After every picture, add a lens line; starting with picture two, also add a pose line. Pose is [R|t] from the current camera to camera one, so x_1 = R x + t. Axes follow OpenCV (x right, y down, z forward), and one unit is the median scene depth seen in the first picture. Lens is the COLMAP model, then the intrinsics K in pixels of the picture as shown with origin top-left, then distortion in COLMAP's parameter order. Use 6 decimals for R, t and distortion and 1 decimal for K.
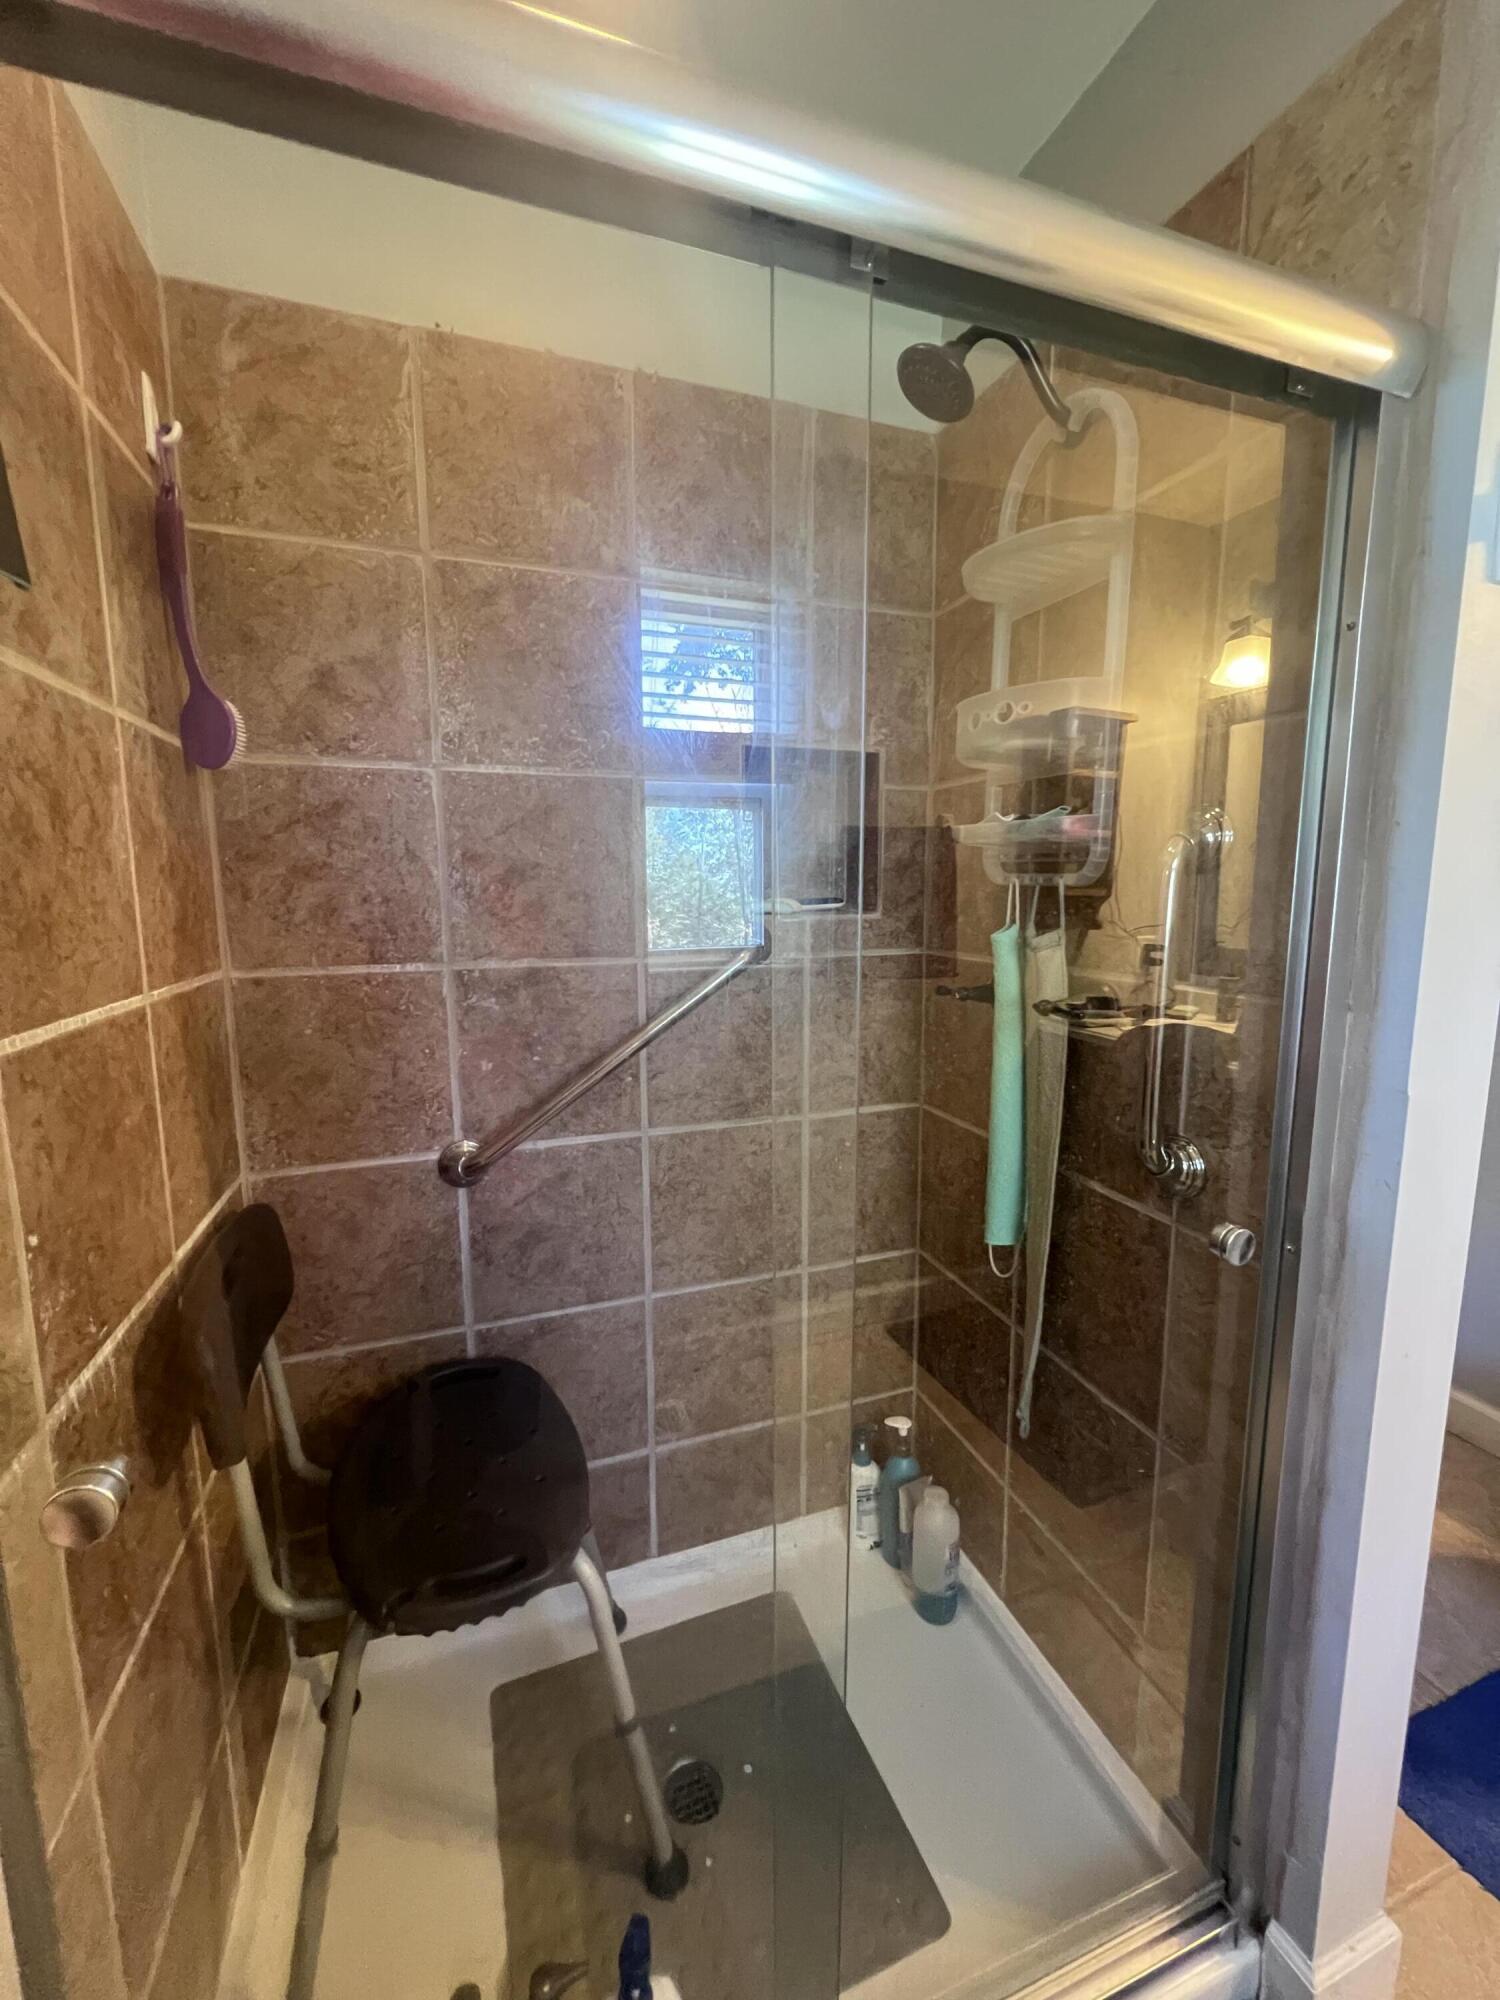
lens RADIAL K [[801.3, 0, 750.7], [0, 801.3, 994.4], [0, 0, 1]] dist [-0.005433, 0.000662]
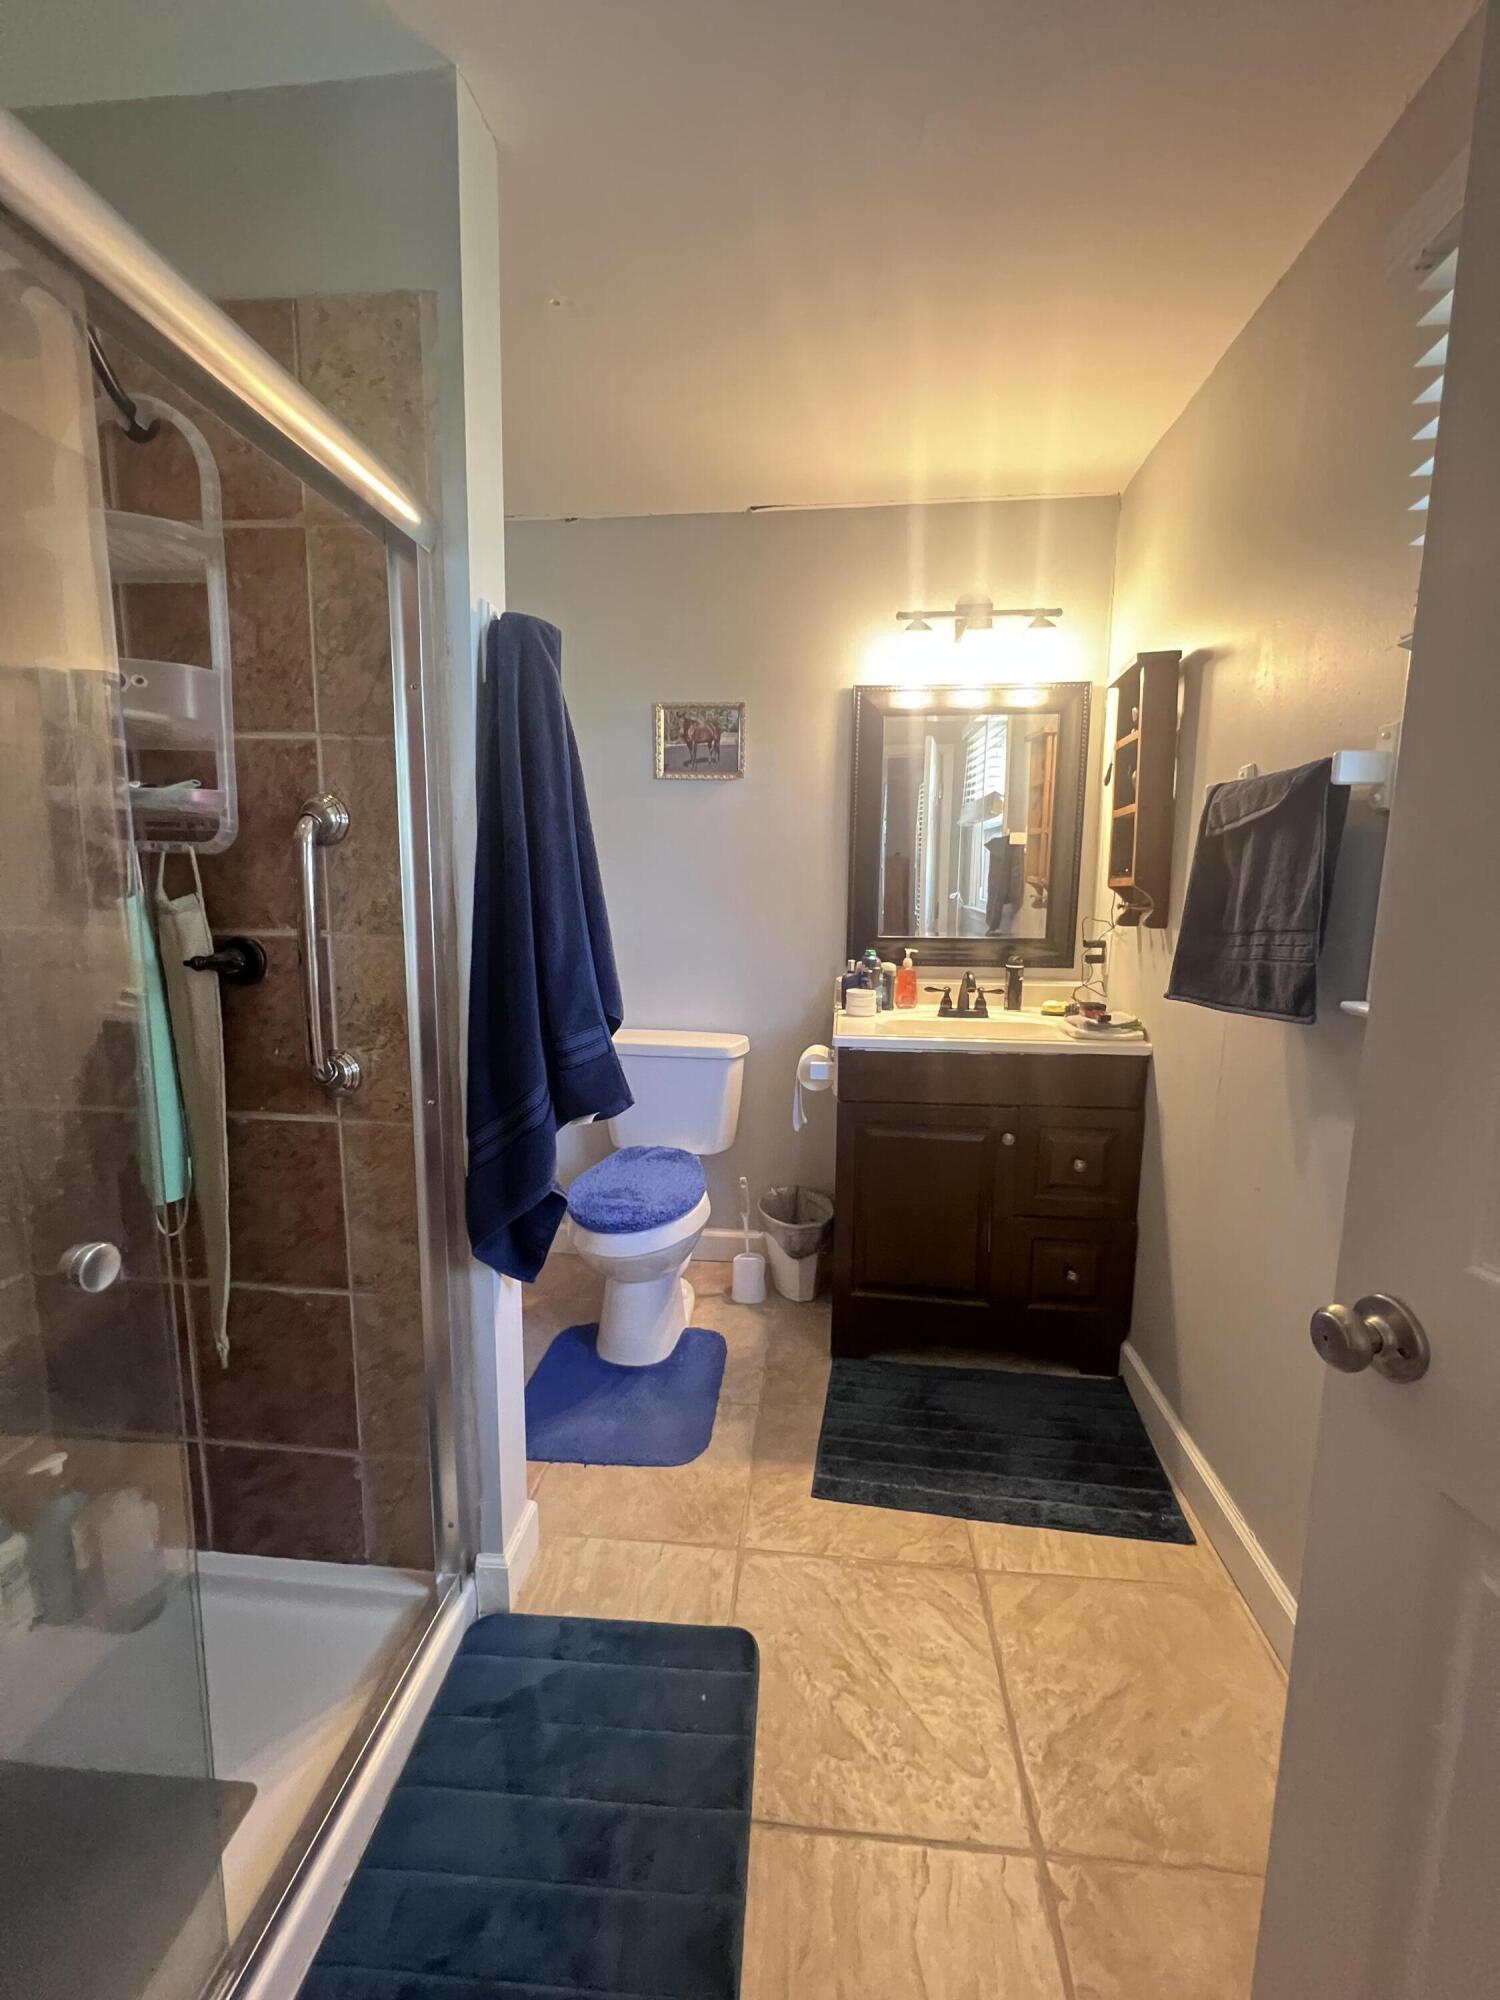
lens RADIAL K [[801.3, 0, 752.8], [0, 801.3, 994.6], [0, 0, 1]] dist [-0.005433, 0.000662]
pose [[0.418069, -0.113068, 0.901351, -0.308855], [0.109270, 0.991279, 0.073666, 0.061223], [-0.901819, 0.067693, 0.426778, -0.148663]]
